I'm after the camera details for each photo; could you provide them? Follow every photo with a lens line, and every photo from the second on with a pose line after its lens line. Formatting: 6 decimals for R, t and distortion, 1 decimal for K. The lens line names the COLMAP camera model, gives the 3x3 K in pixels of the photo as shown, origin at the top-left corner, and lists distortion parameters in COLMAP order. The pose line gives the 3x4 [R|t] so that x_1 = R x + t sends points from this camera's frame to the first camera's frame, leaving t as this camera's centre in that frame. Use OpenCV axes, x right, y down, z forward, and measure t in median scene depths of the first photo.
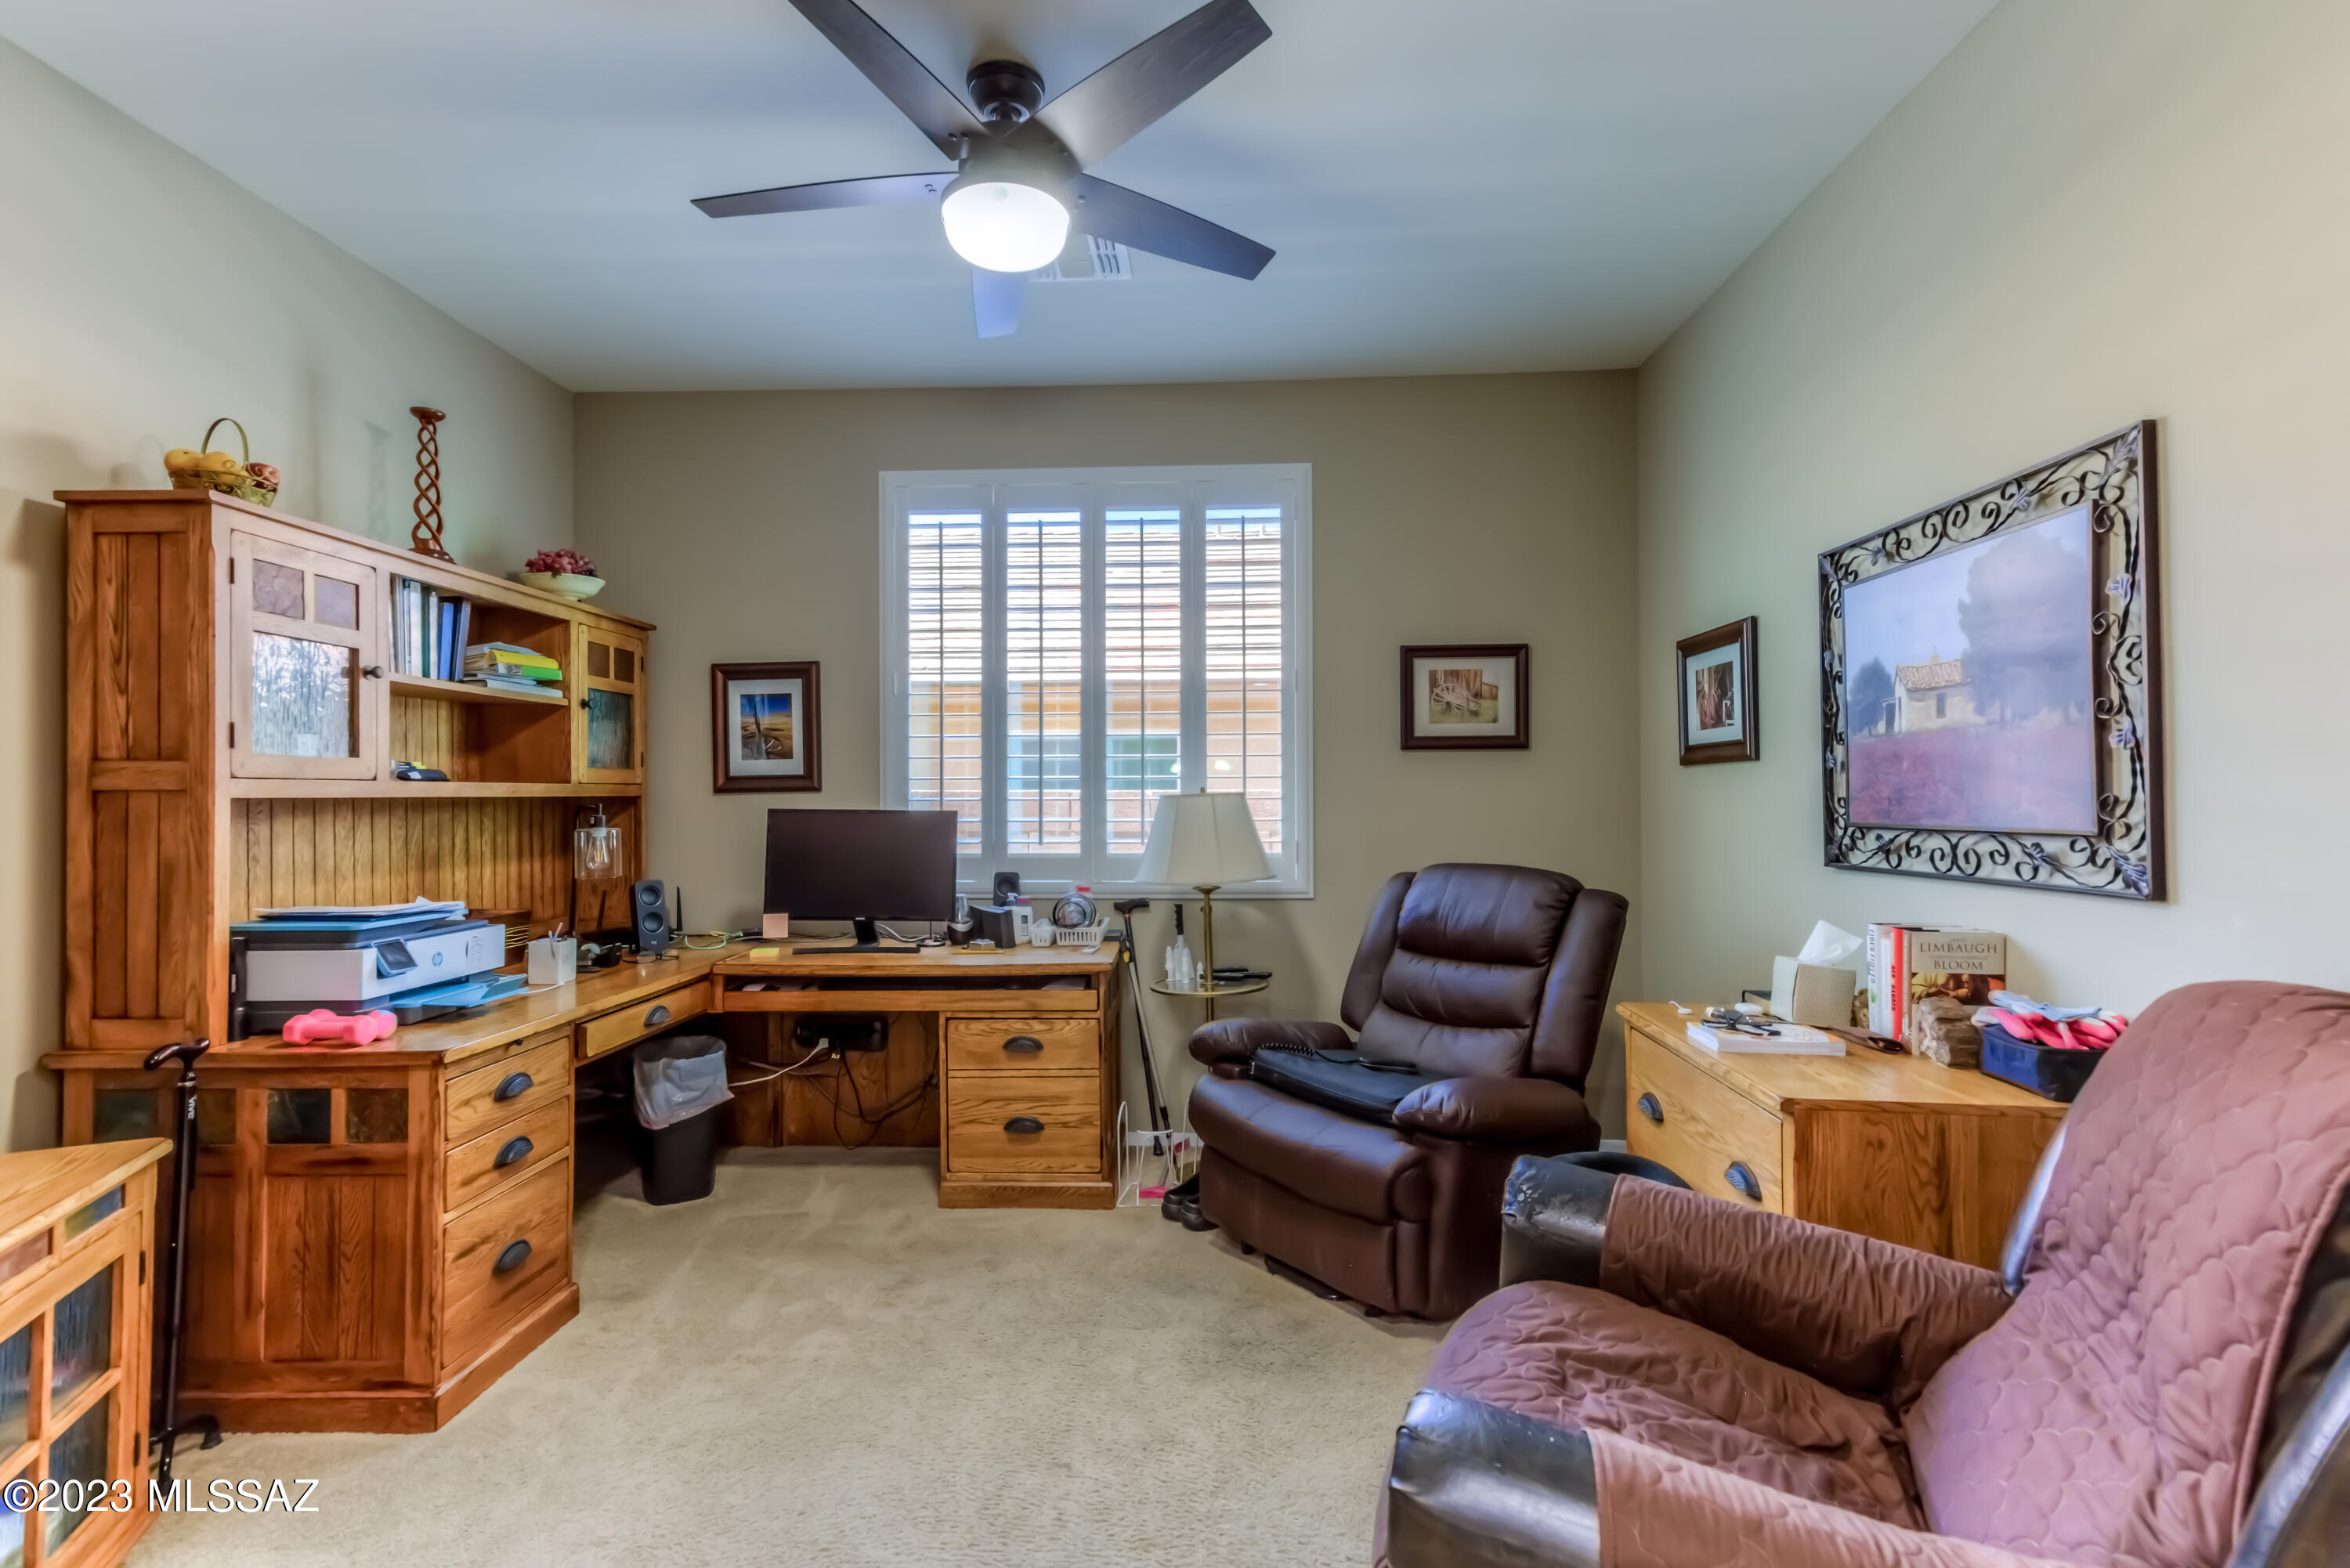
lens RADIAL K [[1099.2, 0, 1150.5], [0, 1099.2, 784.1], [0, 0, 1]] dist [0.019546, 0.002932]
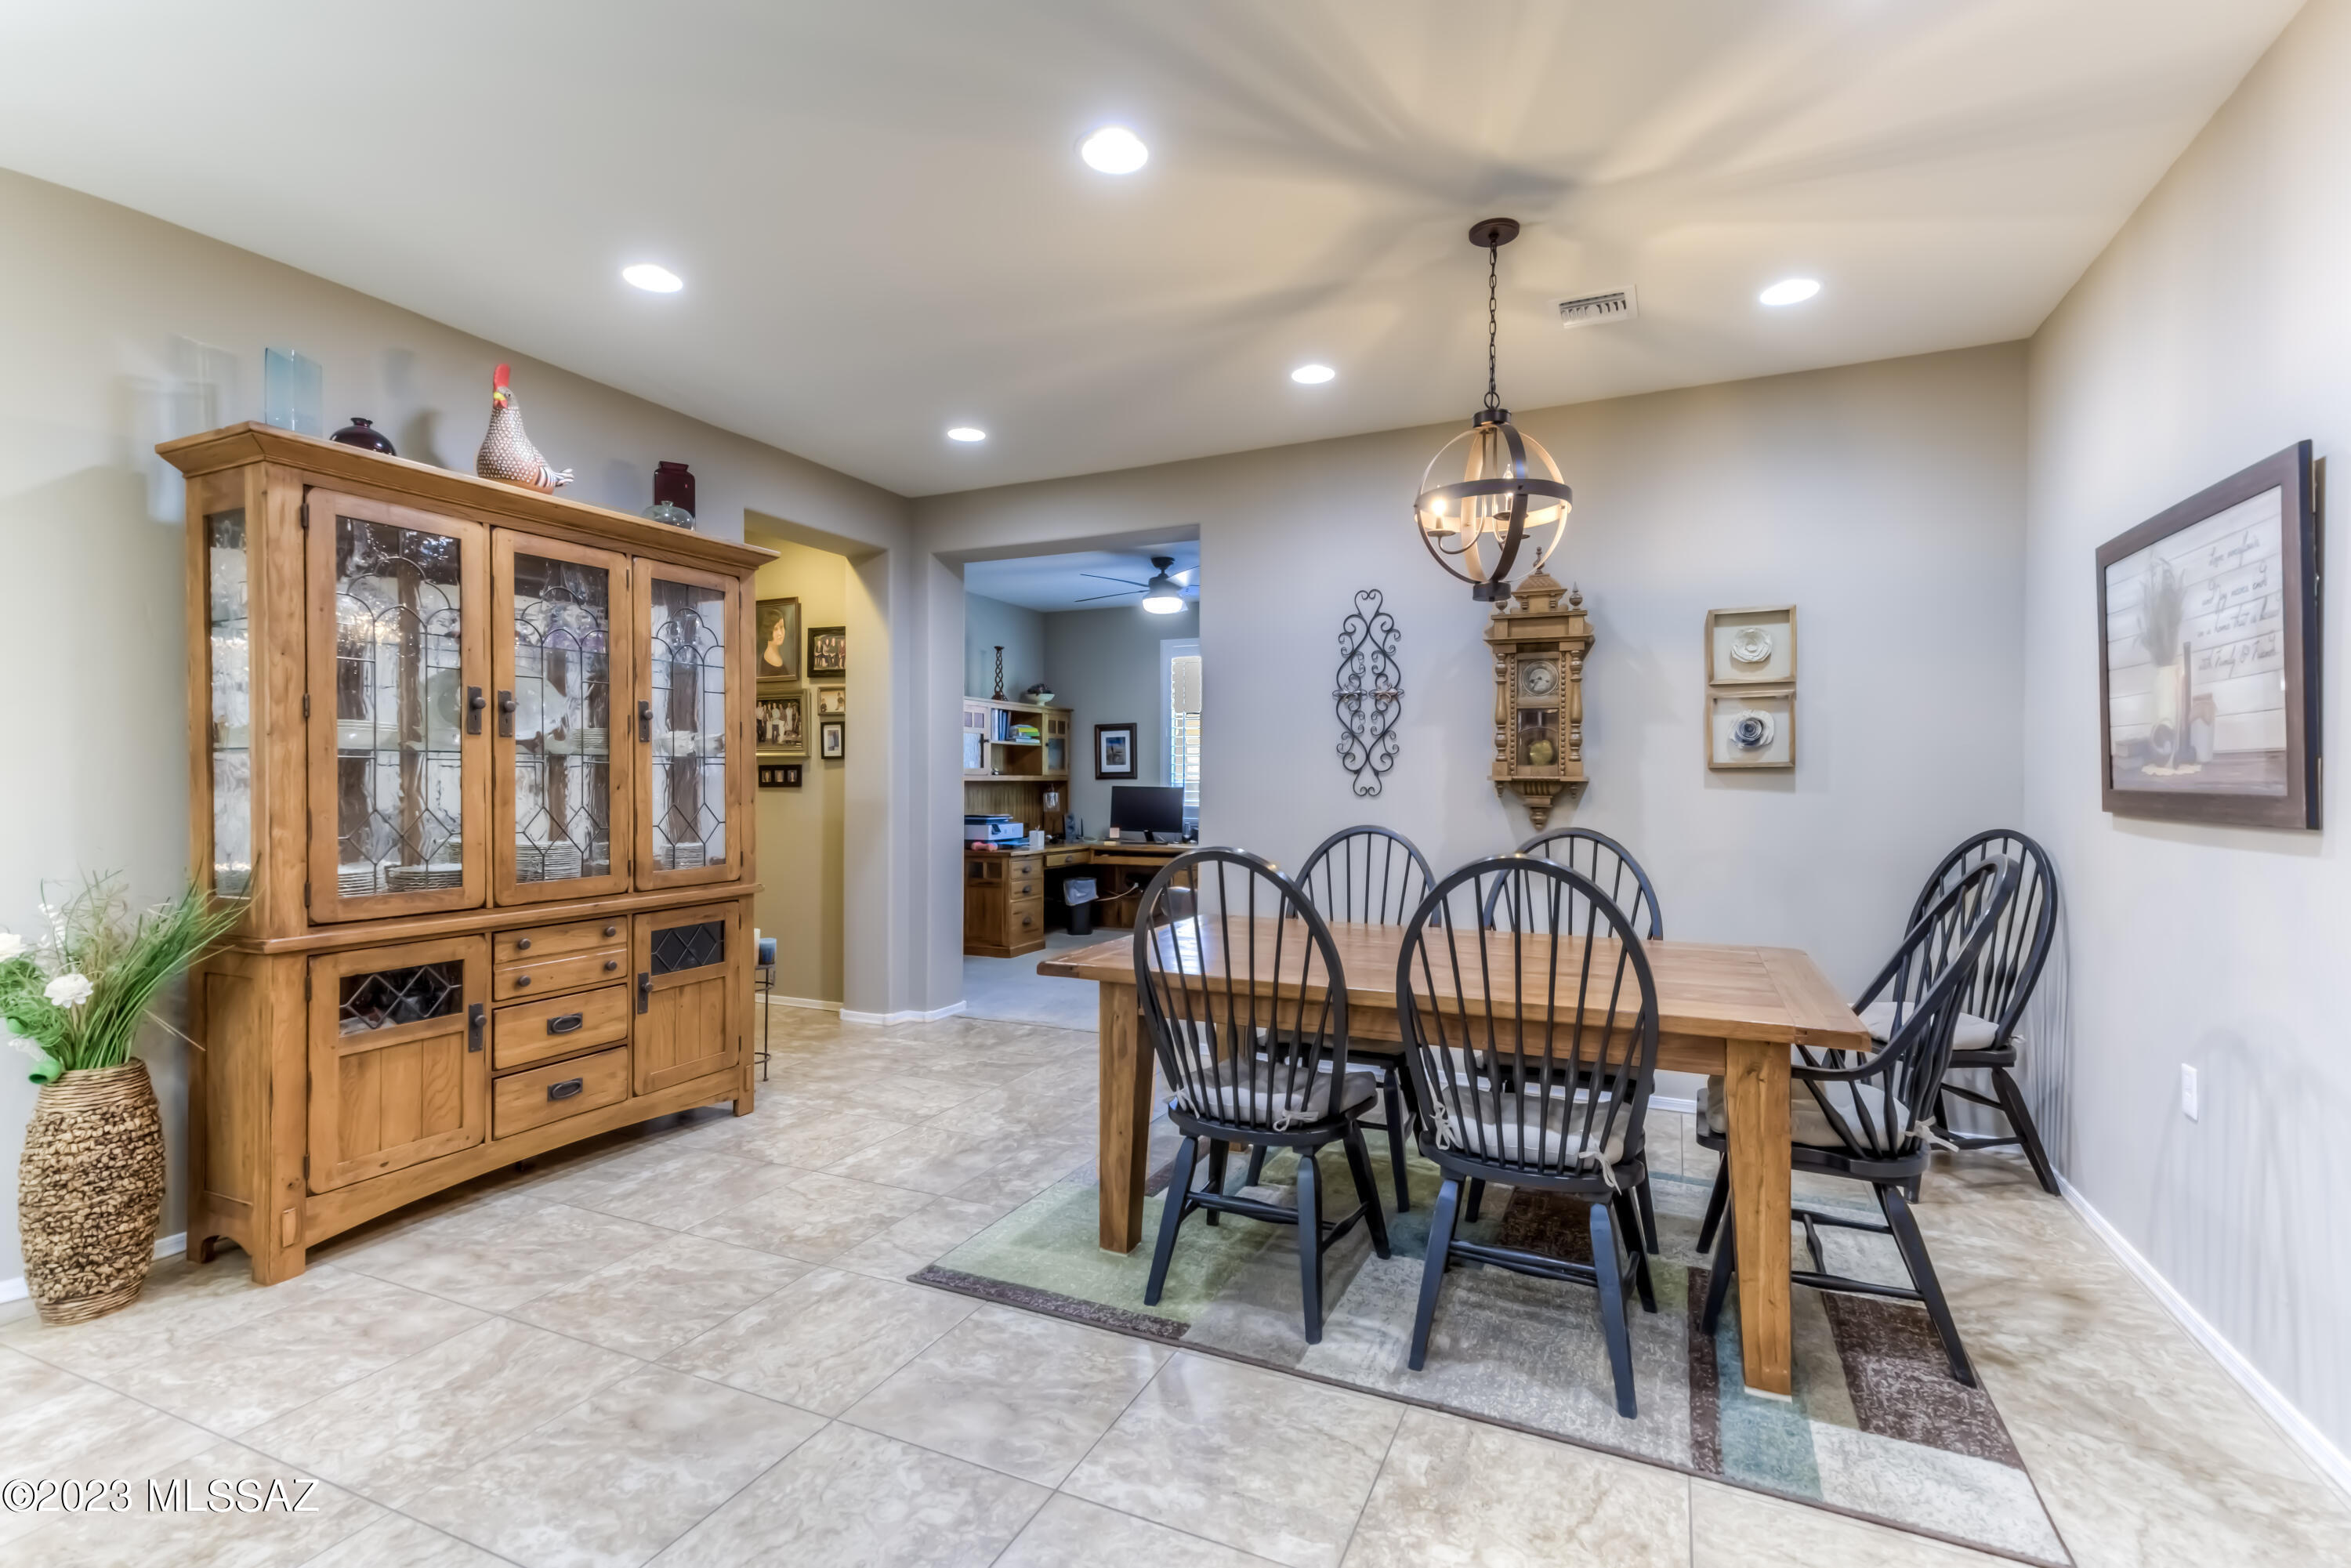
lens RADIAL K [[1099.7, 0, 1166.2], [0, 1099.7, 758.1], [0, 0, 1]] dist [0.019546, 0.002932]
pose [[0.931704, -0.004512, -0.363190, 0.699749], [0.000843, 0.999947, -0.010262, -0.015516], [0.363217, 0.009255, 0.931659, -1.329296]]
